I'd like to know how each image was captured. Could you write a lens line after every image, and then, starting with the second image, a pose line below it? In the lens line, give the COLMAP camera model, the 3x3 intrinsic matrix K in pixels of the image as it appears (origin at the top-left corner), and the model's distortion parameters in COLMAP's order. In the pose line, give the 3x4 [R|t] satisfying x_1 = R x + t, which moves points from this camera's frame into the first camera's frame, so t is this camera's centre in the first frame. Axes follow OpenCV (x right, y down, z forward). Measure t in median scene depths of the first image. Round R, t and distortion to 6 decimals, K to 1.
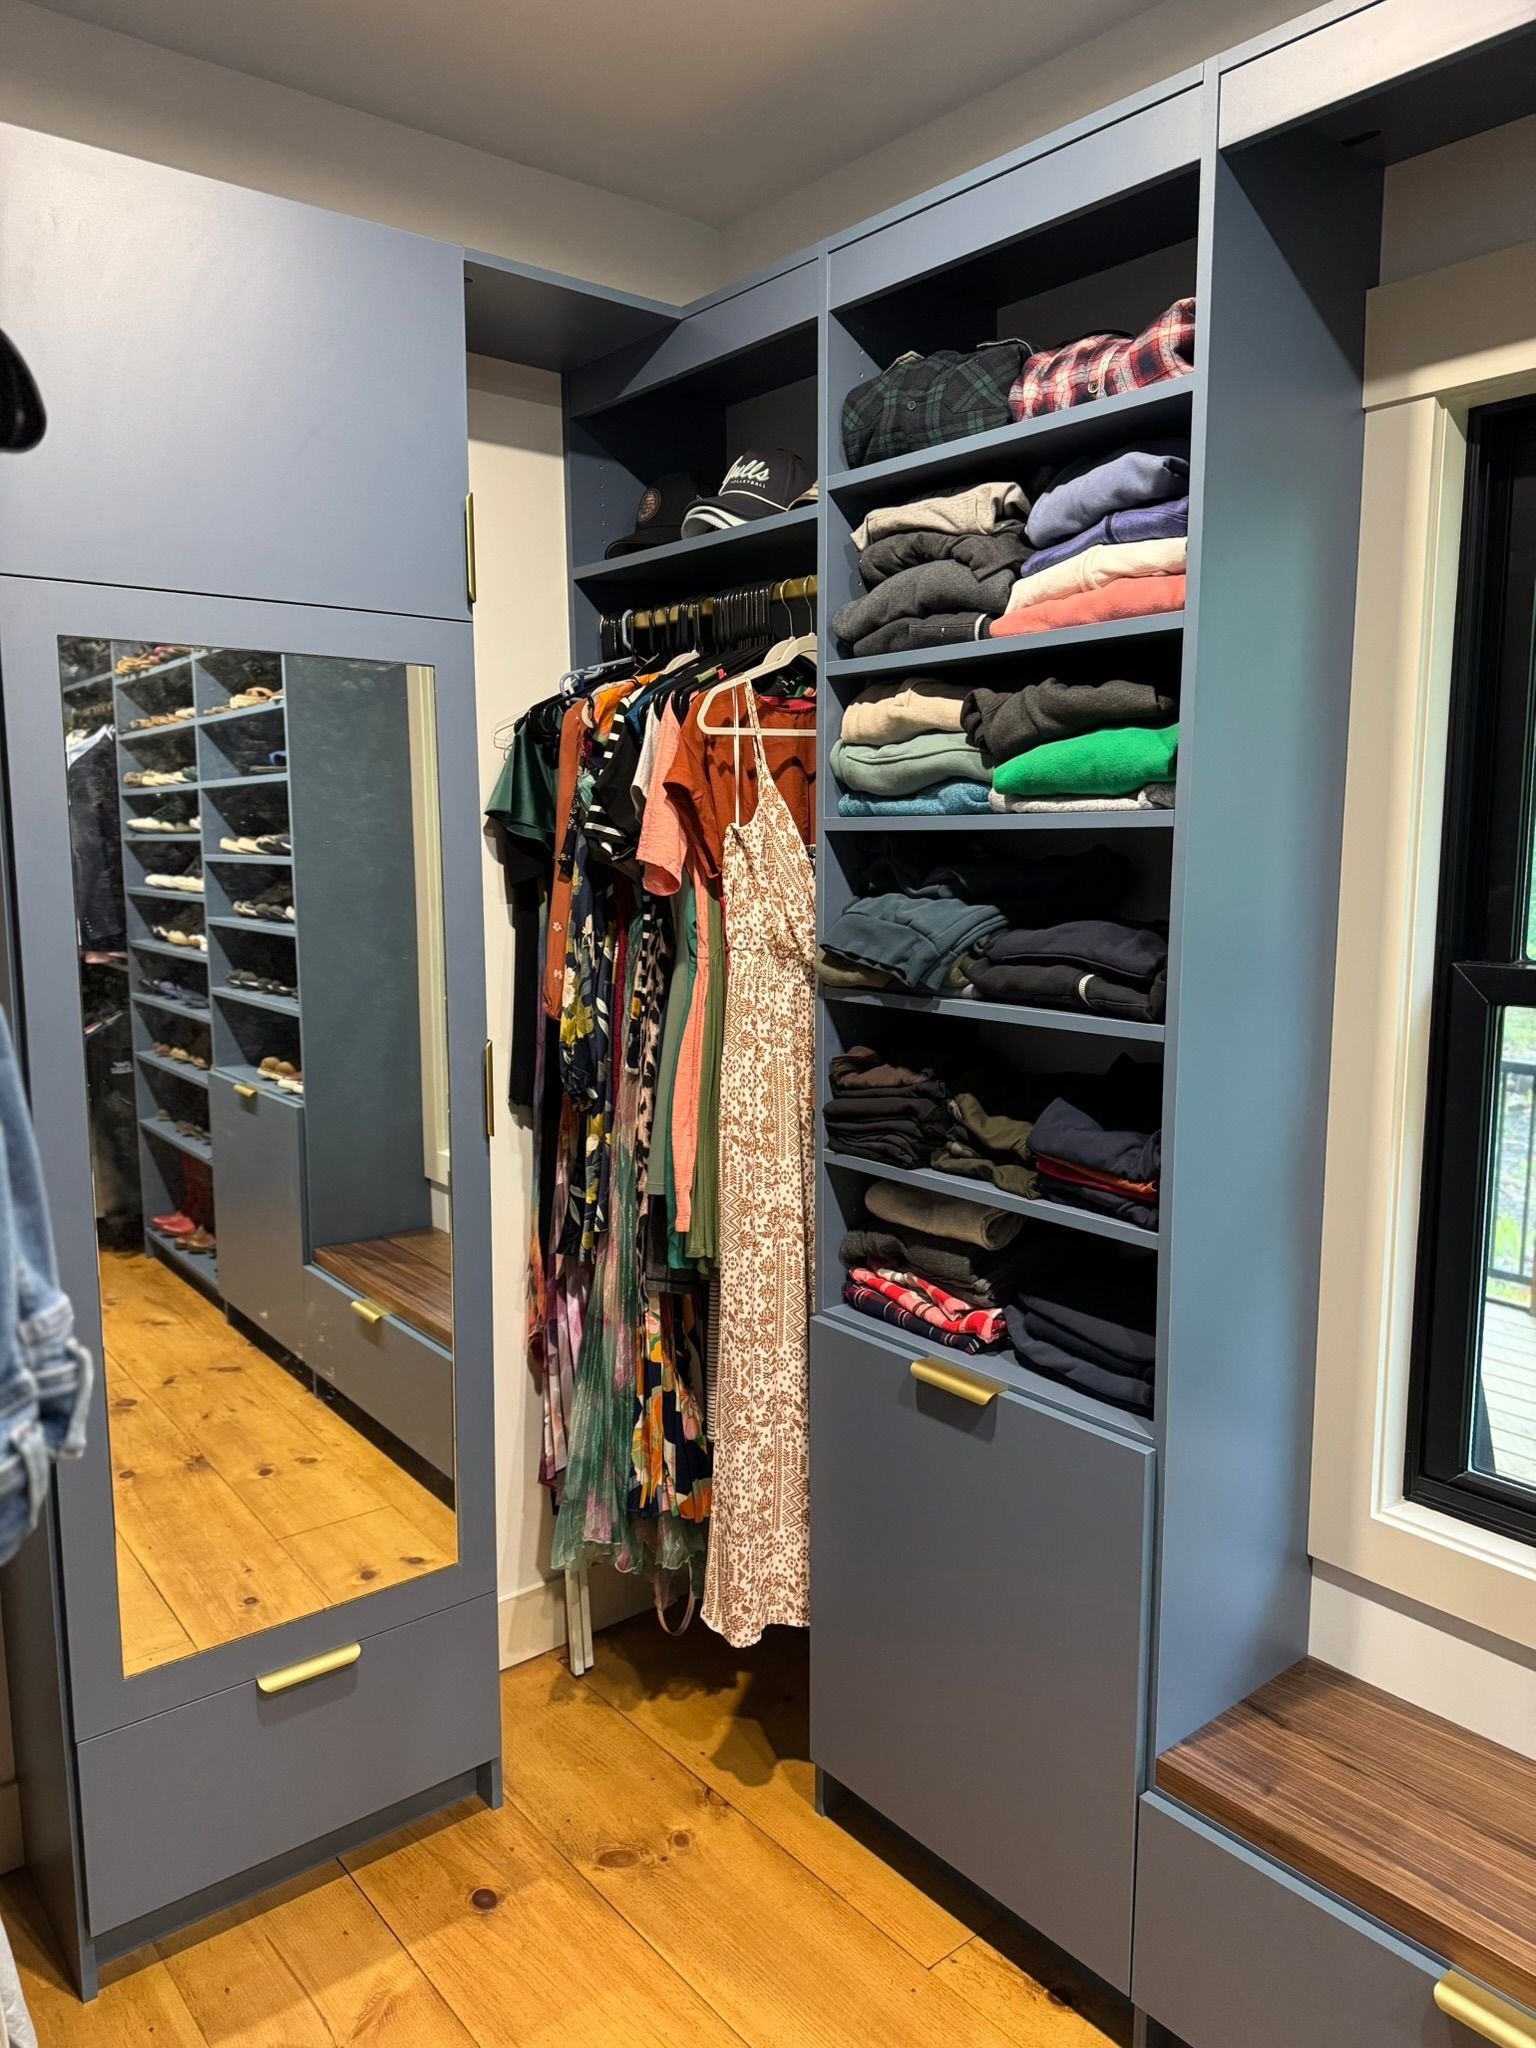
lens RADIAL K [[1435.3, 0, 767.6], [0, 1435.3, 1021.1], [0, 0, 1]] dist [0.061500, -0.070561]
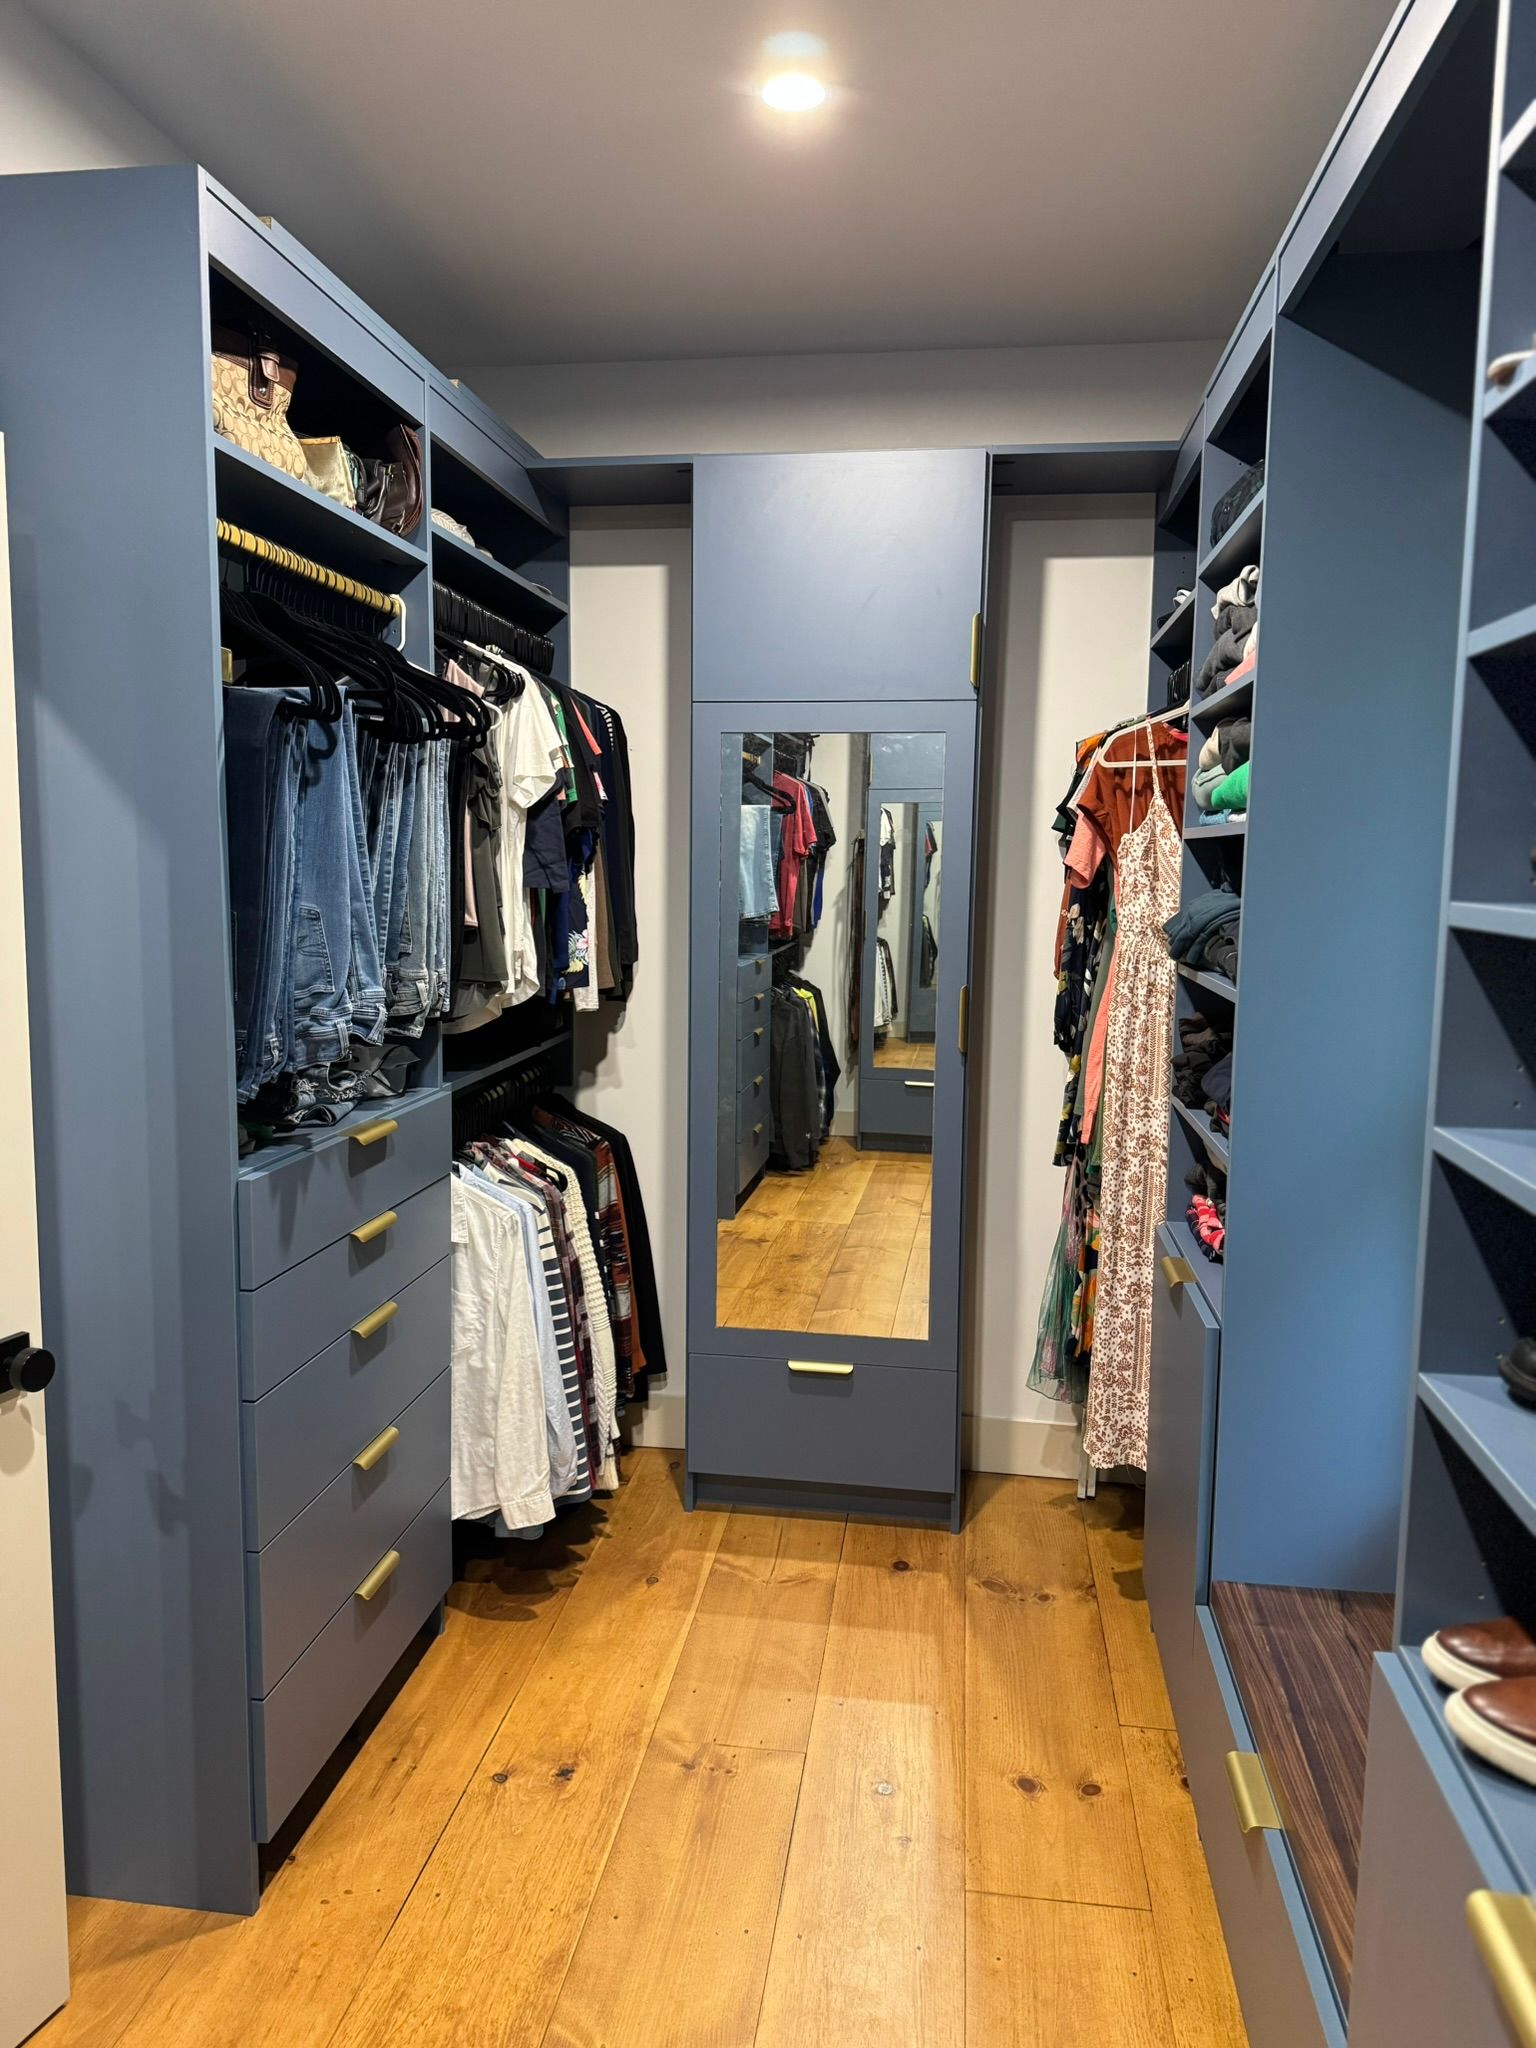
lens RADIAL K [[1441.4, 0, 760.9], [0, 1441.4, 1019.9], [0, 0, 1]] dist [0.060378, -0.075973]
pose [[0.660472, 0.084196, -0.746115, 0.746925], [-0.099338, 0.994757, 0.024319, 0.031145], [0.744250, 0.058055, 0.665373, -0.114647]]
